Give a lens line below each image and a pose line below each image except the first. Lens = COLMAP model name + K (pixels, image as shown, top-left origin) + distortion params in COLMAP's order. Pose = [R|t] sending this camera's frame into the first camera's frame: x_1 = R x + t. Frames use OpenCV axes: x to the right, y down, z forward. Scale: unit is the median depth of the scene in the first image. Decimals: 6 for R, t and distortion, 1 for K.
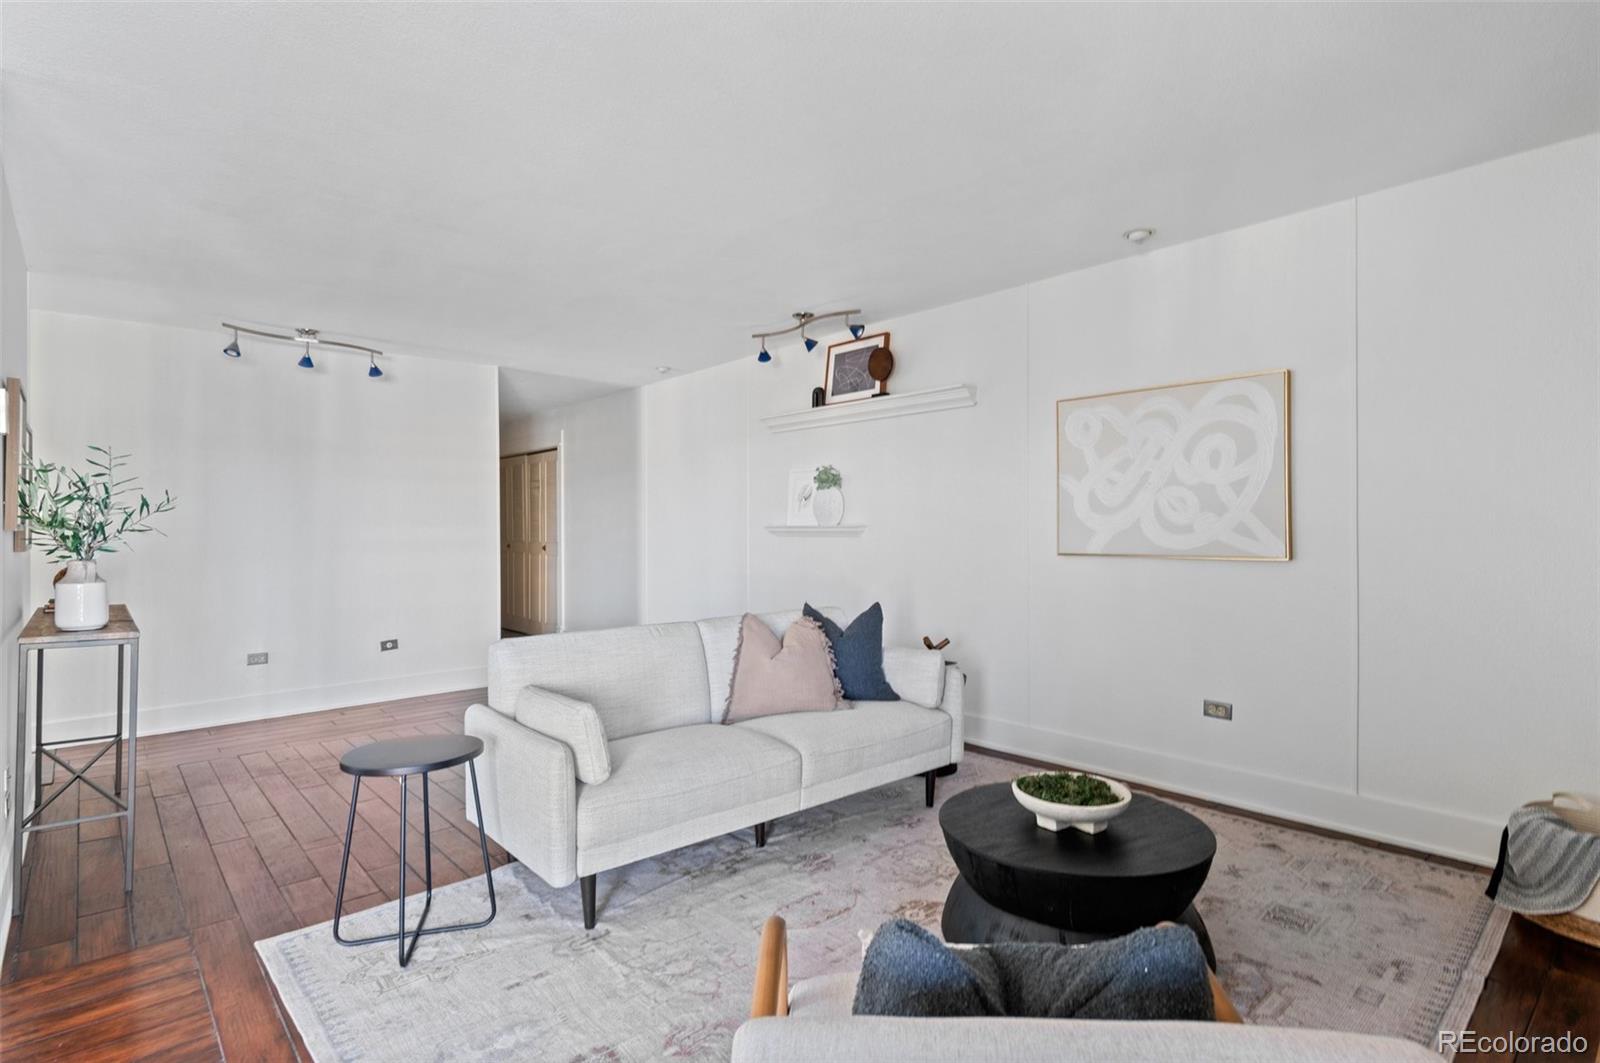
lens RADIAL K [[795.3, 0, 800.5], [0, 795.3, 537.6], [0, 0, 1]] dist [-0.001562, -0.000814]
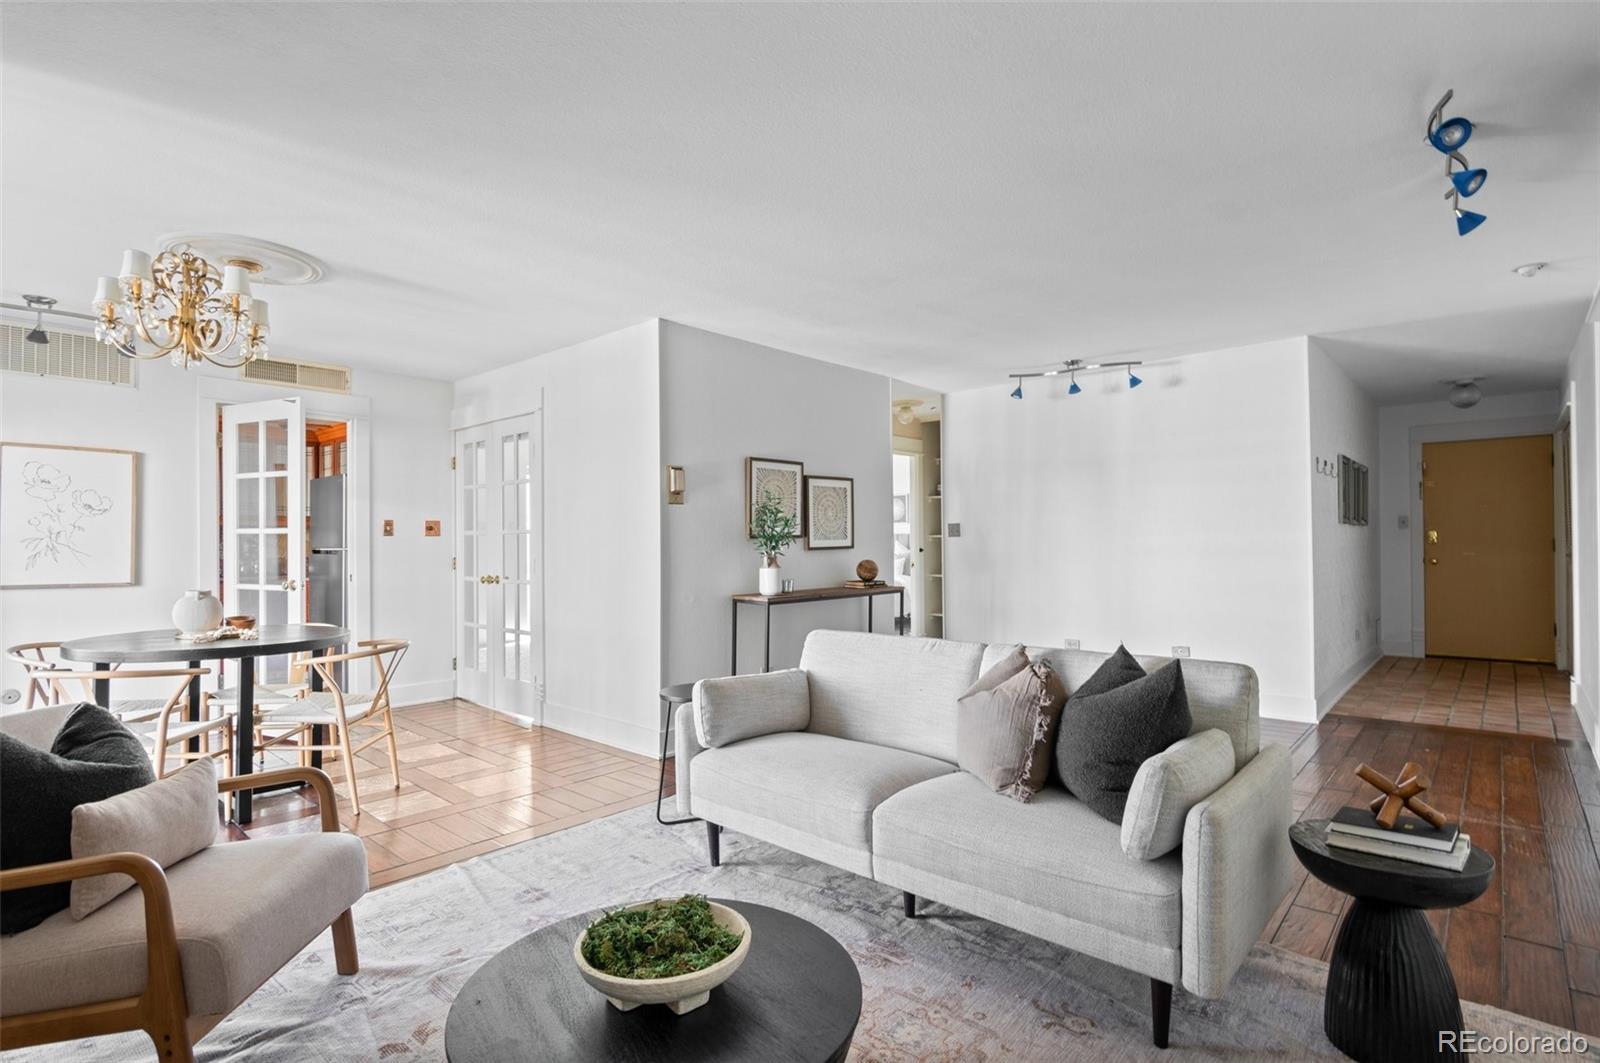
lens RADIAL K [[795.3, 0, 800.5], [0, 795.3, 537.6], [0, 0, 1]] dist [-0.001562, -0.000814]
pose [[0.108823, -0.003459, -0.994055, 0.783975], [-0.000322, 0.999994, -0.003515, -0.005229], [0.994061, 0.000702, 0.108821, 0.814190]]
